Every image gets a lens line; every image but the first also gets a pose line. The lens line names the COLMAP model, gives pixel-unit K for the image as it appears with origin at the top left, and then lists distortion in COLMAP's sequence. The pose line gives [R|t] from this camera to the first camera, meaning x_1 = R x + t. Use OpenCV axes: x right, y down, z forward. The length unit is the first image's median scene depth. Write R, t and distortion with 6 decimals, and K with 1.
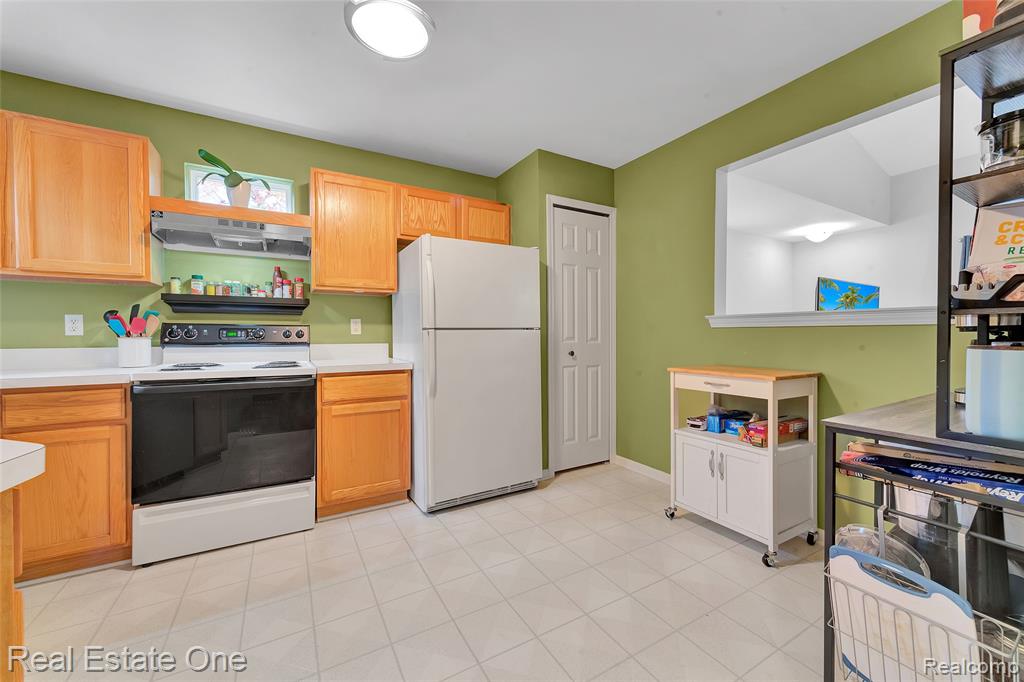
lens RADIAL K [[398.0, 0, 513.0], [0, 398.0, 339.3], [0, 0, 1]] dist [0.007514, -0.000841]
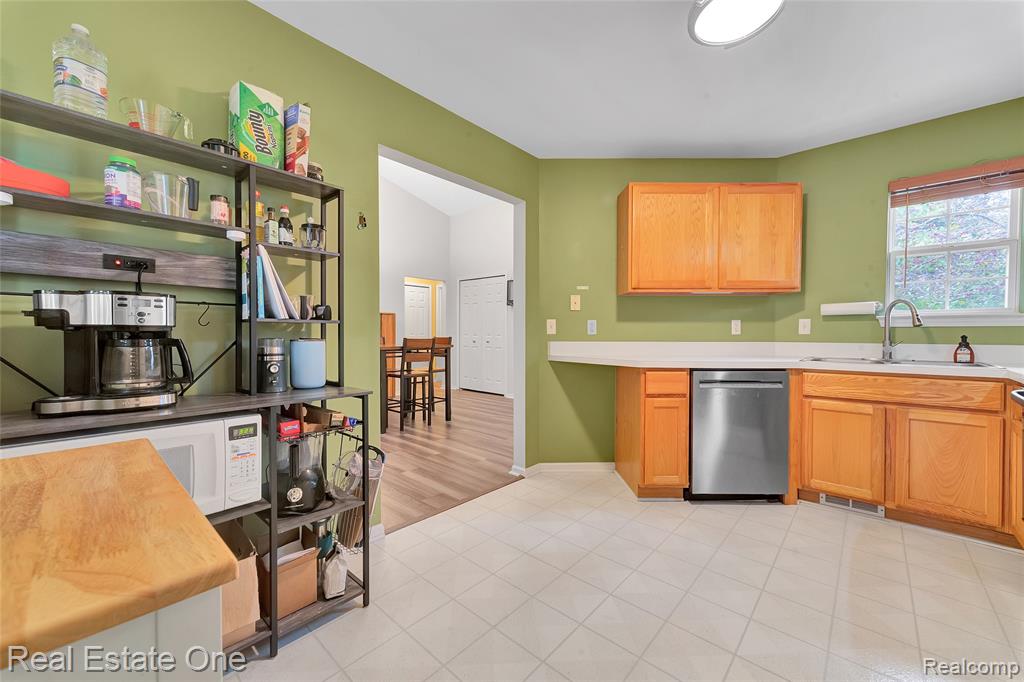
lens RADIAL K [[398.0, 0, 518.6], [0, 398.0, 336.2], [0, 0, 1]] dist [0.007514, -0.000841]
pose [[-0.944838, 0.005900, -0.327486, 0.179716], [-0.000999, 0.999781, 0.020893, -0.027505], [0.327537, 0.020068, -0.944625, 1.789723]]
